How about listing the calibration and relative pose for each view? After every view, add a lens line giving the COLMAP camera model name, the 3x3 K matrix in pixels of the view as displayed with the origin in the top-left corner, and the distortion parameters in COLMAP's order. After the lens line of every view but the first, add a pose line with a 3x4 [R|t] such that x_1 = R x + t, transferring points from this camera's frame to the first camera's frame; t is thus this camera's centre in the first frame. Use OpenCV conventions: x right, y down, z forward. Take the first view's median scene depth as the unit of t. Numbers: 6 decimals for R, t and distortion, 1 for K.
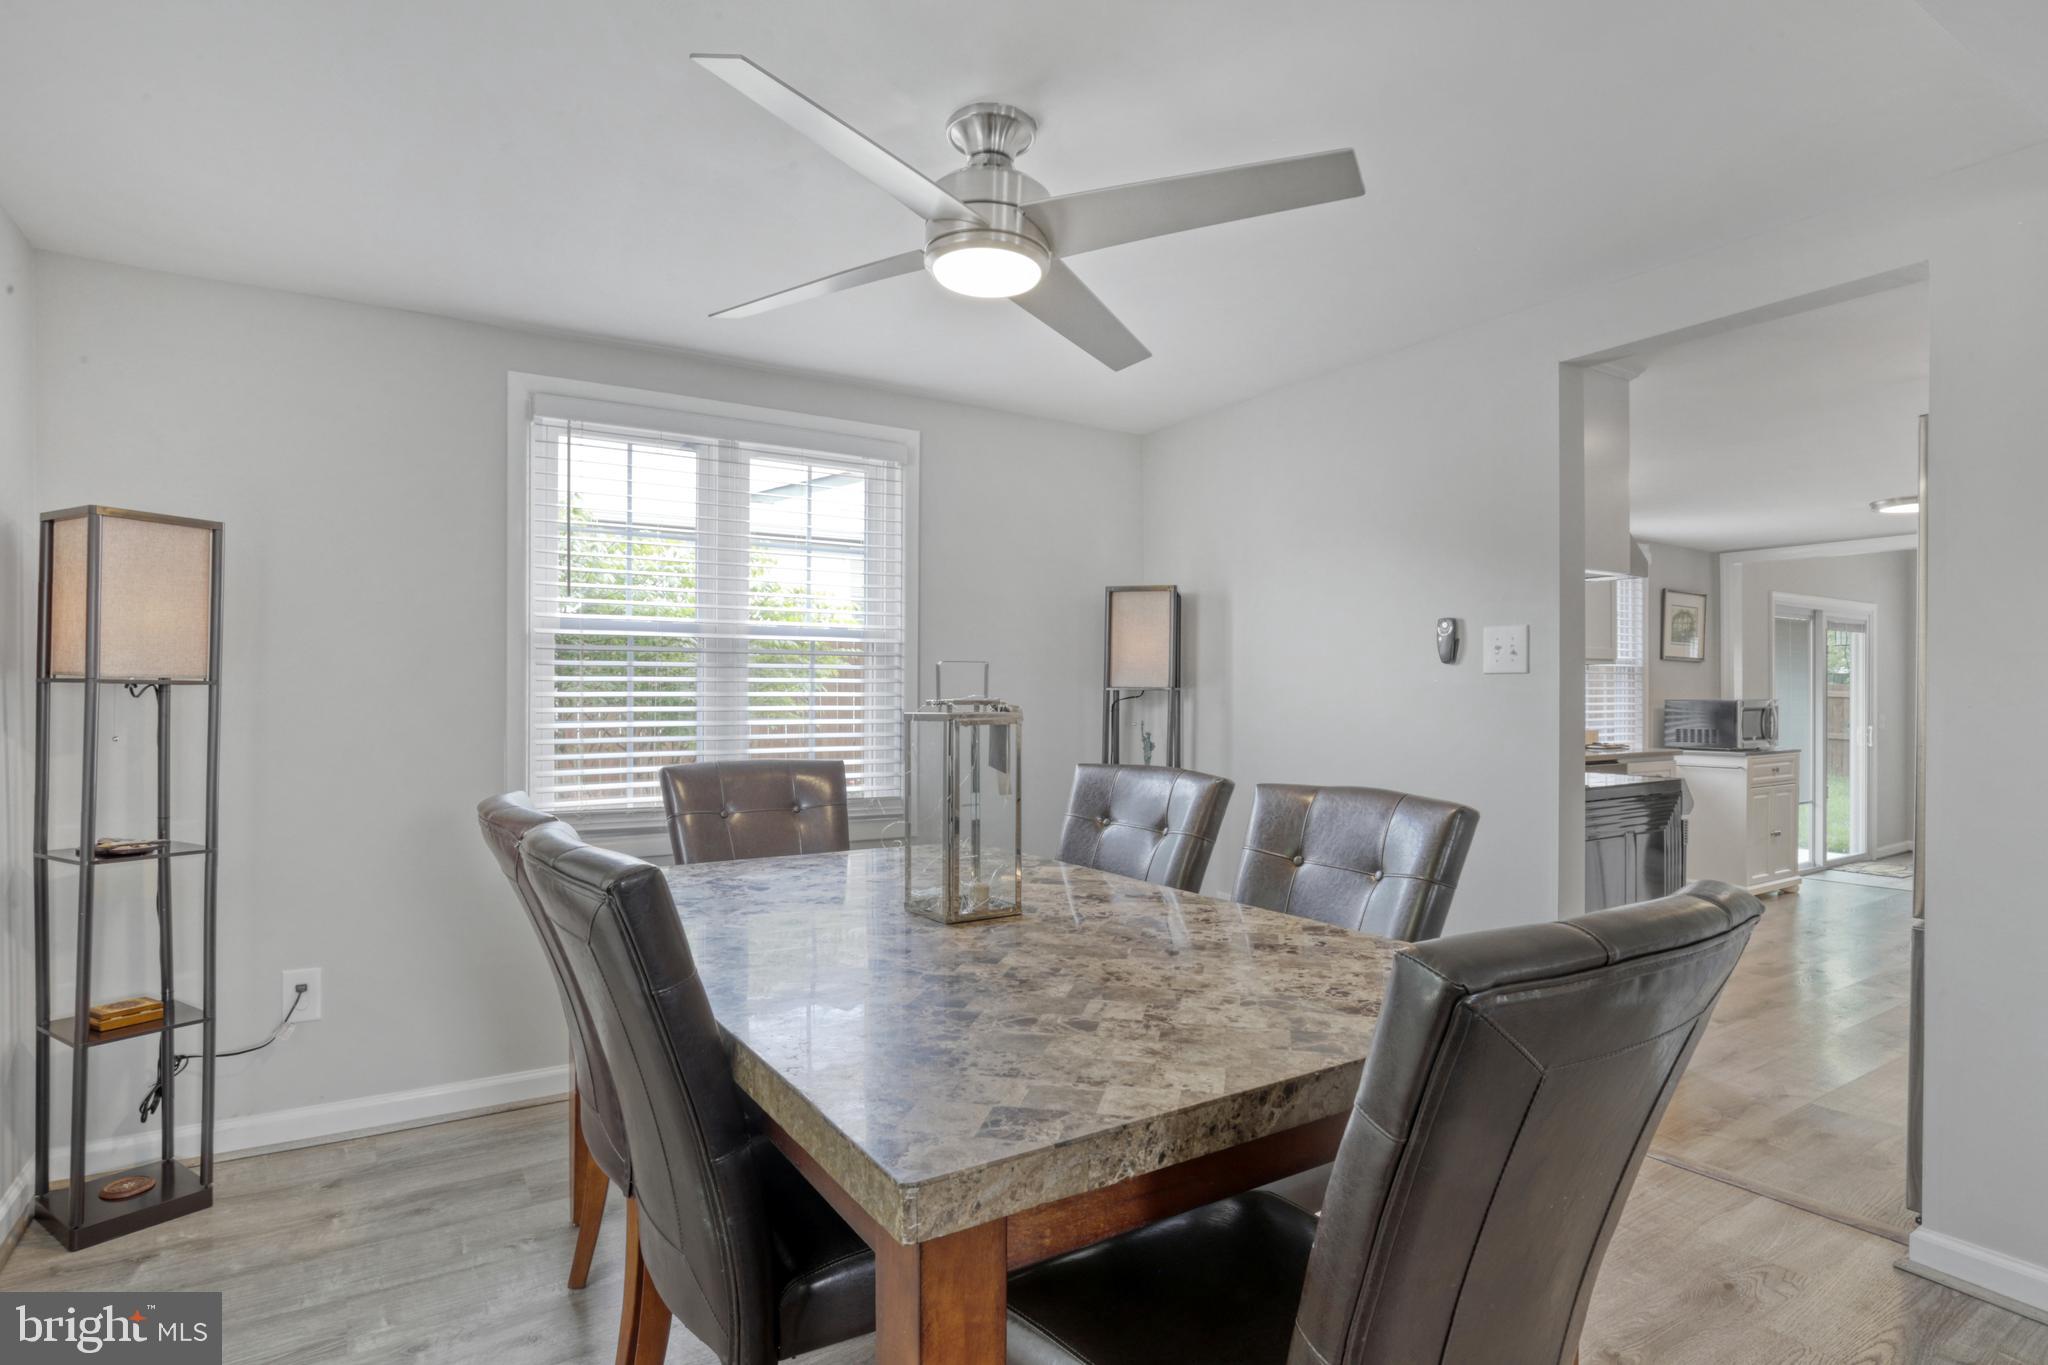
lens RADIAL K [[1024.0, 0, 1016.7], [0, 1024.0, 703.4], [0, 0, 1]] dist [-0.026290, 0.000767]
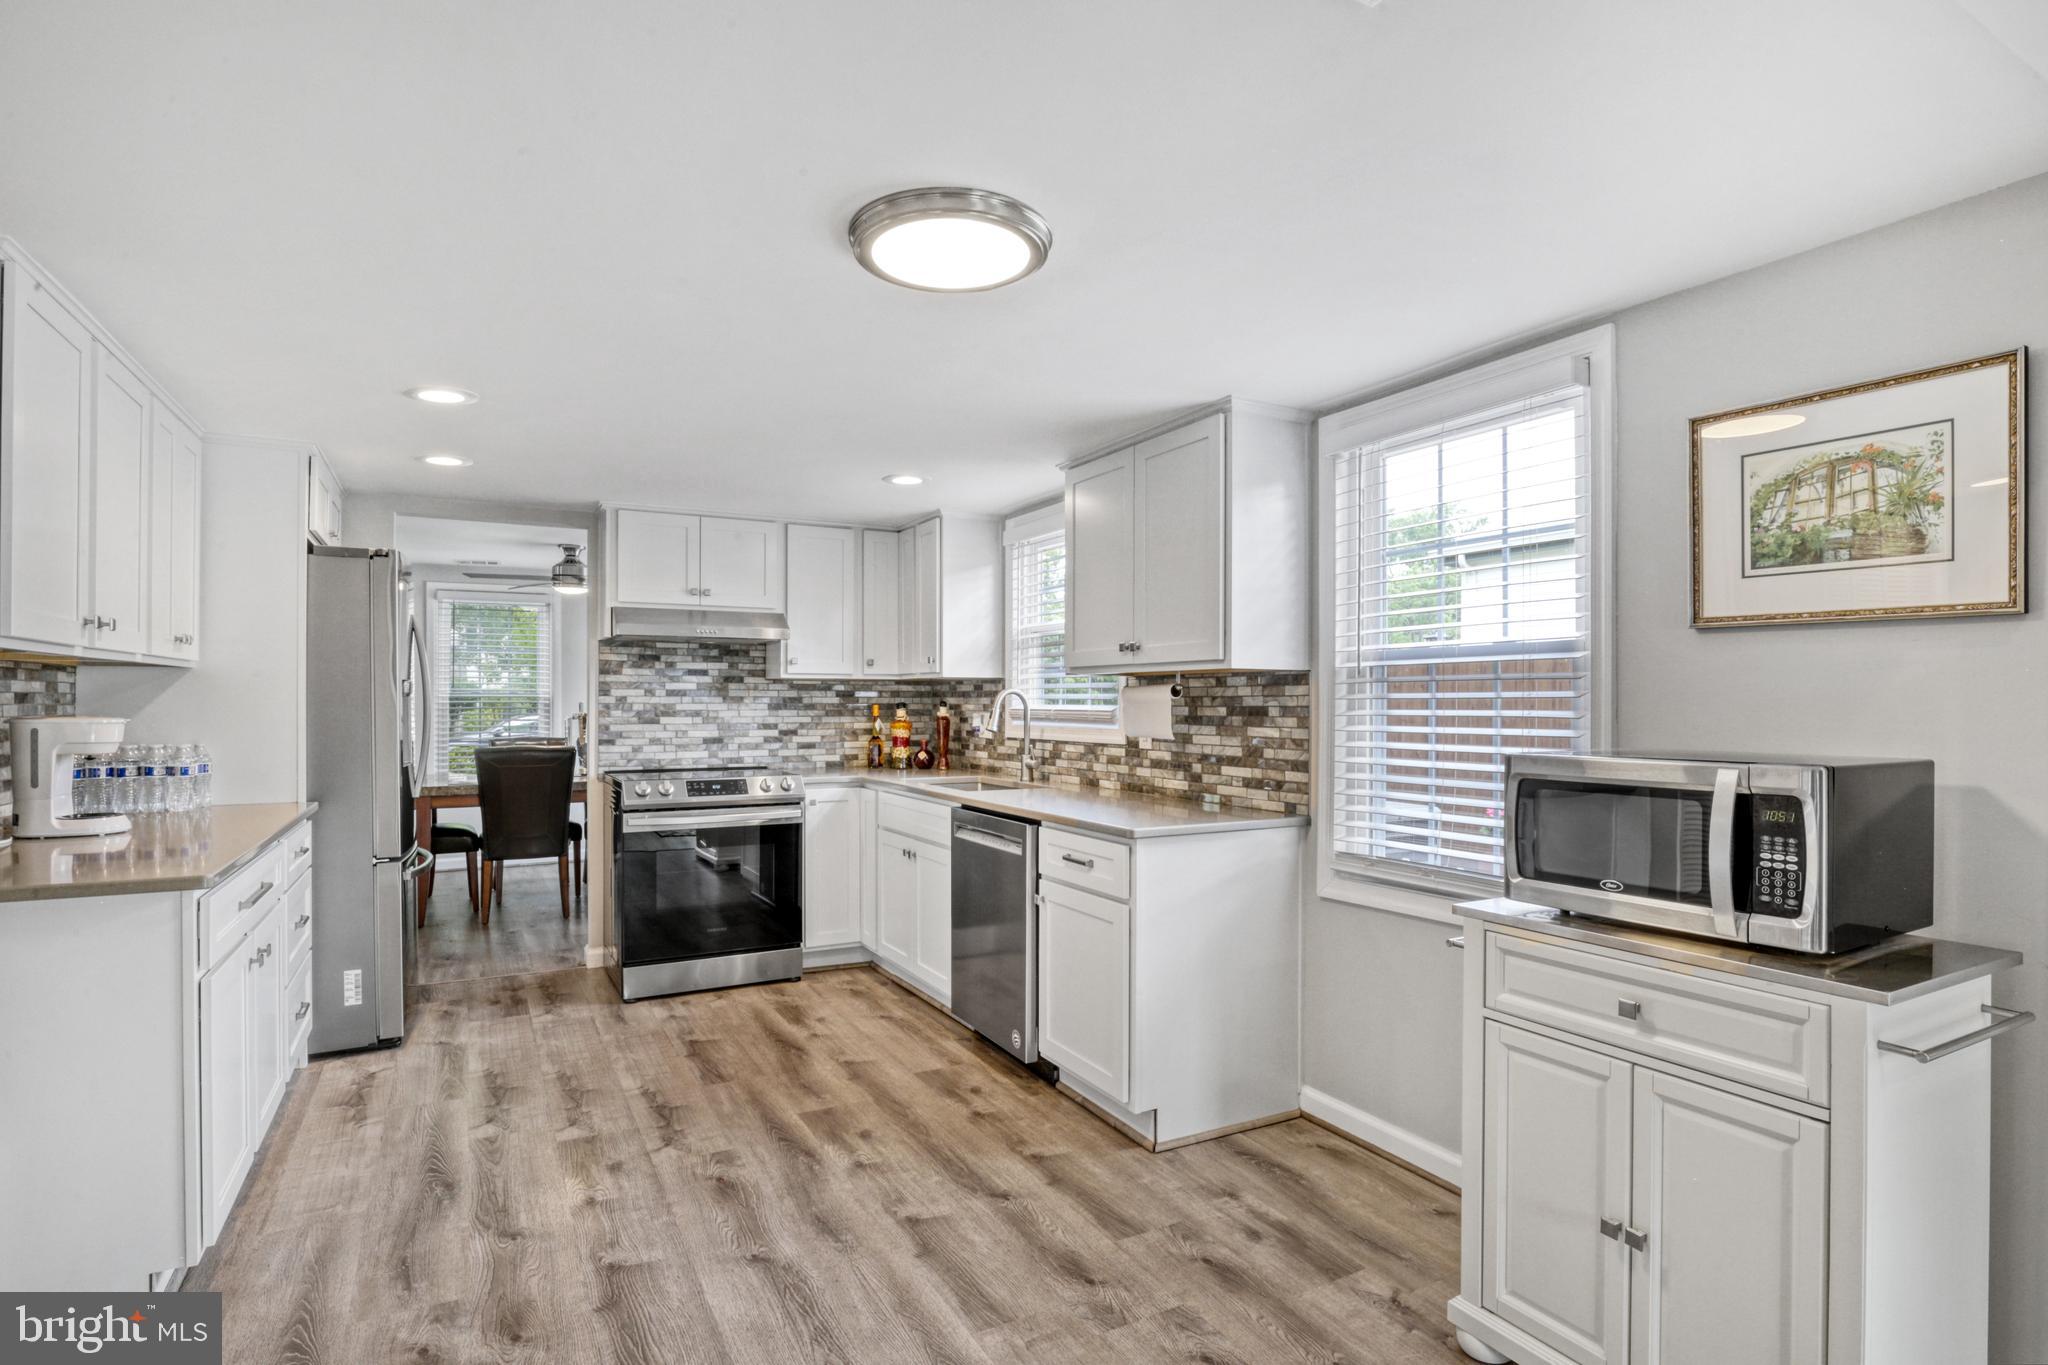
lens RADIAL K [[1024.0, 0, 1016.7], [0, 1024.0, 703.4], [0, 0, 1]] dist [-0.026290, 0.000767]
pose [[-0.057679, 0.004714, -0.998324, 2.234517], [0.001718, 0.999988, 0.004622, -0.027286], [0.998334, -0.001449, -0.057687, 1.831984]]
